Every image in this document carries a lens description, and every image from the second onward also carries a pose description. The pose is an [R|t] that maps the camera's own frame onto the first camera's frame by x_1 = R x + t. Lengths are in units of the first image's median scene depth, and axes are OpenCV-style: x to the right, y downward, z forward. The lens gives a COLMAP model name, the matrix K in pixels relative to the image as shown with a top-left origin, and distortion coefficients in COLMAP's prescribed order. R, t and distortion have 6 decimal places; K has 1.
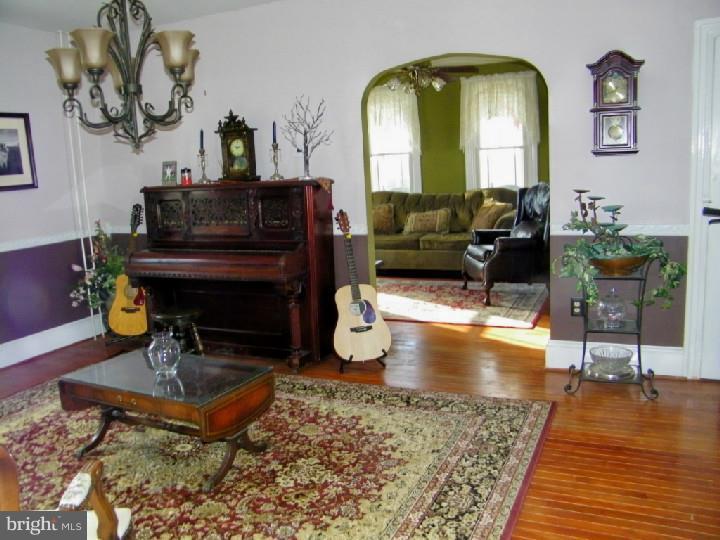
lens RADIAL K [[619.3, 0, 365.2], [0, 619.3, 276.6], [0, 0, 1]] dist [-0.136541, 0.066832]
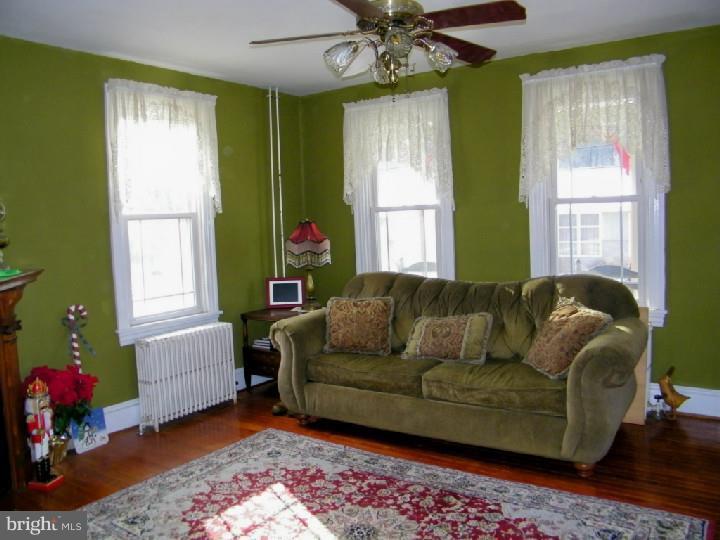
lens RADIAL K [[619.3, 0, 356.0], [0, 619.3, 269.0], [0, 0, 1]] dist [-0.136541, 0.066832]
pose [[0.981683, 0.027518, -0.188523, 0.122570], [-0.041645, 0.996579, -0.071386, -0.106414], [0.185913, 0.077929, 0.979471, 0.456886]]
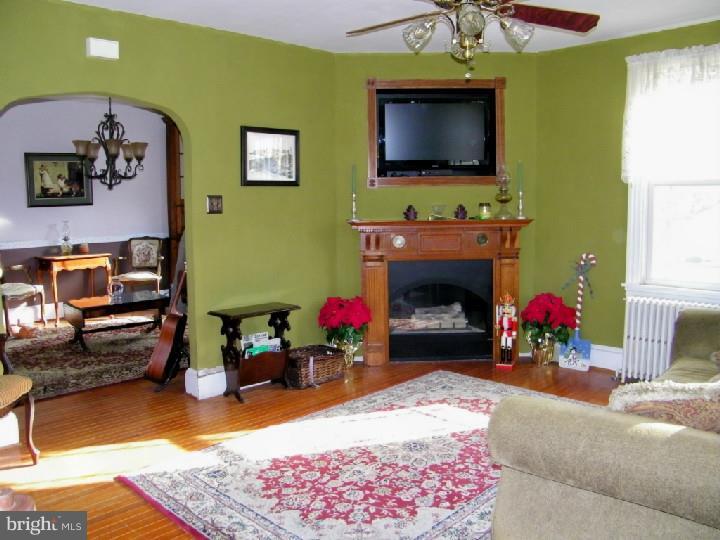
lens RADIAL K [[619.3, 0, 359.4], [0, 619.3, 268.6], [0, 0, 1]] dist [-0.136541, 0.066832]
pose [[-0.352027, 0.157781, -0.922595, 0.525054], [-0.136565, 0.966483, 0.217395, -0.207681], [0.925974, 0.202523, -0.318681, 0.972528]]
